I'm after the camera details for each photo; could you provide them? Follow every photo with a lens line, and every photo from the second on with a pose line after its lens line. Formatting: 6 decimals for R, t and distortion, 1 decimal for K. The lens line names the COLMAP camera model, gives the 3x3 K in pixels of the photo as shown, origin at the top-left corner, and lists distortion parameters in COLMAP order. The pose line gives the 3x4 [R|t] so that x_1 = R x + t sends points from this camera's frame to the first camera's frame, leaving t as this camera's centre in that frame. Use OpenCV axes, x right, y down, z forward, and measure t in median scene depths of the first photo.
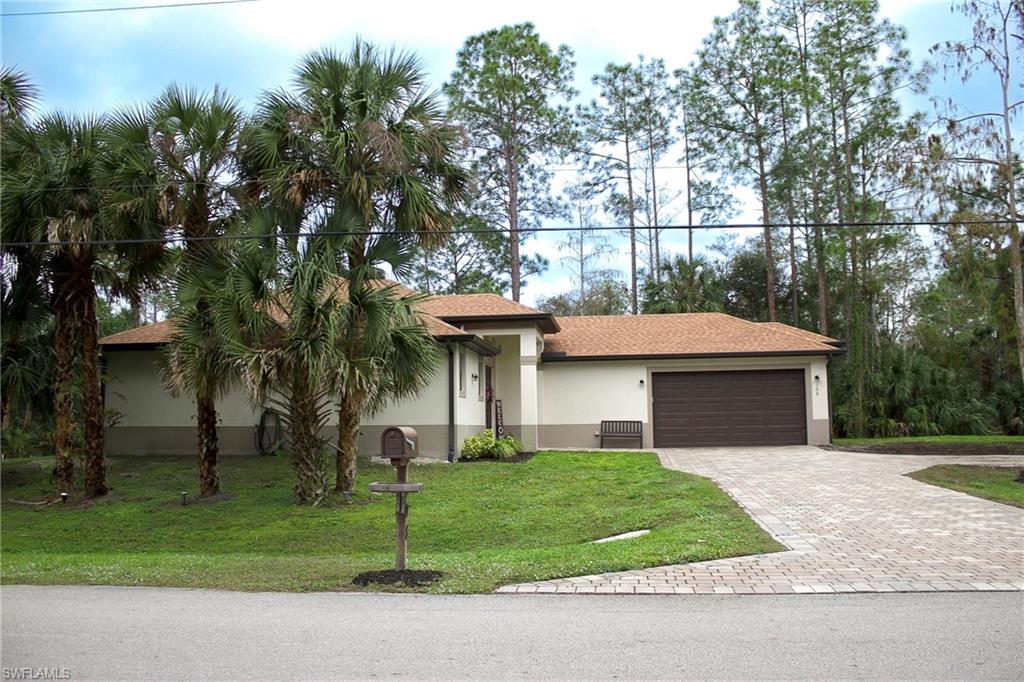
lens RADIAL K [[866.8, 0, 512.0], [0, 866.8, 341.0], [0, 0, 1]] dist [-0.172007, 0.162199]
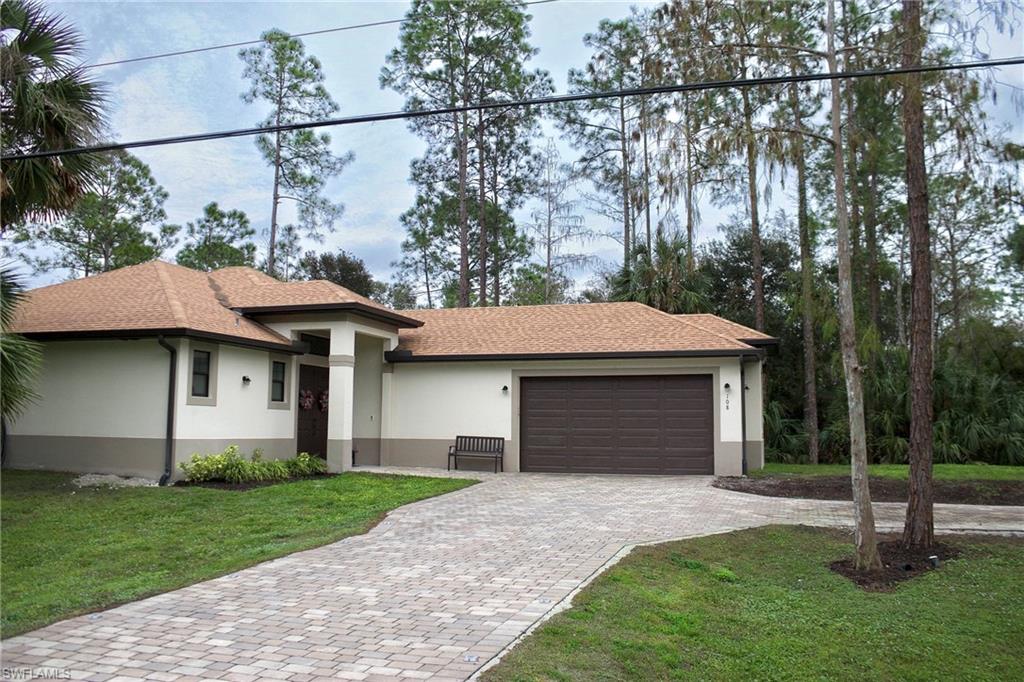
lens RADIAL K [[866.8, 0, 512.0], [0, 866.8, 341.0], [0, 0, 1]] dist [-0.172007, 0.162199]
pose [[0.984126, 0.001209, -0.177468, 0.239614], [-0.000832, 0.999997, 0.002200, 0.001455], [0.177470, -0.002018, 0.984124, 0.172651]]
